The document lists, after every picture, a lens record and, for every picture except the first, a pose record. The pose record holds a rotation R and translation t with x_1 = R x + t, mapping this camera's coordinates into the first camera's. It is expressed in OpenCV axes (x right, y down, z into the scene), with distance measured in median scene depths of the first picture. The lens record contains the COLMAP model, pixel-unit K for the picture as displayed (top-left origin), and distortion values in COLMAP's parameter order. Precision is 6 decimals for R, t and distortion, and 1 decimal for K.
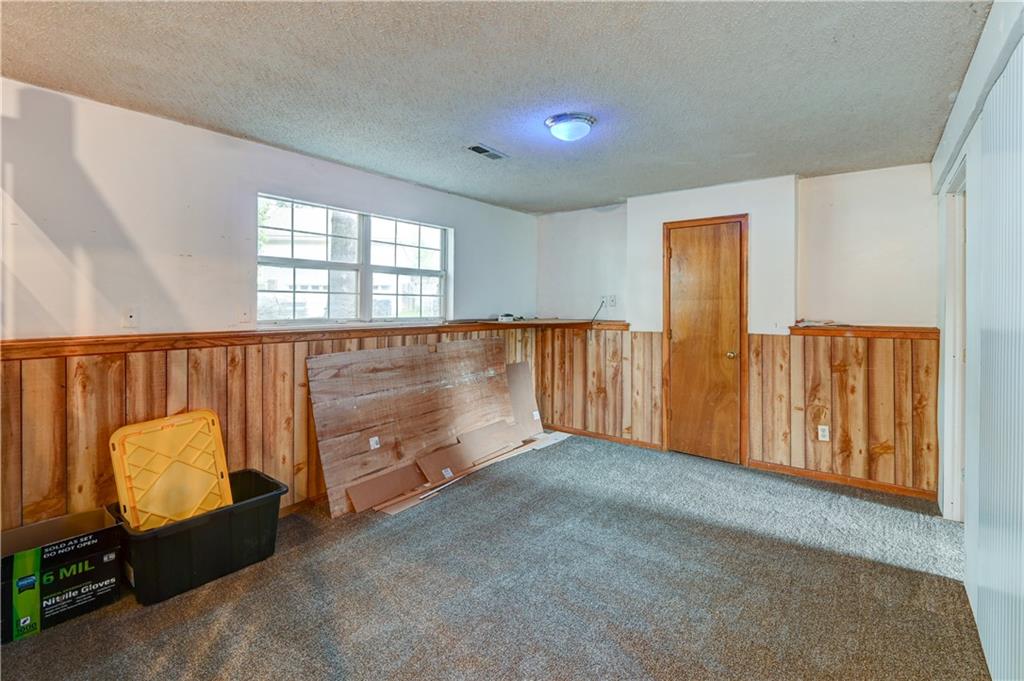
lens RADIAL K [[499.8, 0, 513.9], [0, 499.8, 305.4], [0, 0, 1]] dist [0.008234, -0.005776]
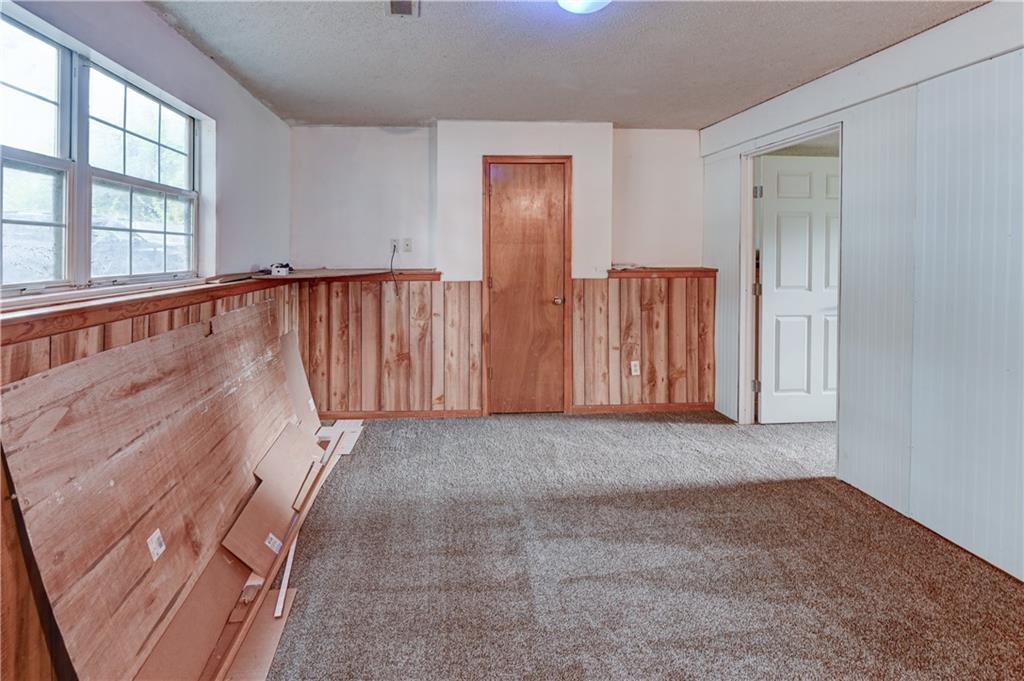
lens RADIAL K [[499.8, 0, 497.5], [0, 499.8, 256.0], [0, 0, 1]] dist [0.008234, -0.005776]
pose [[0.746458, -0.011083, 0.665341, -0.307994], [0.004497, 0.999922, 0.011611, 0.000268], [-0.665418, -0.005675, 0.746449, 0.386195]]
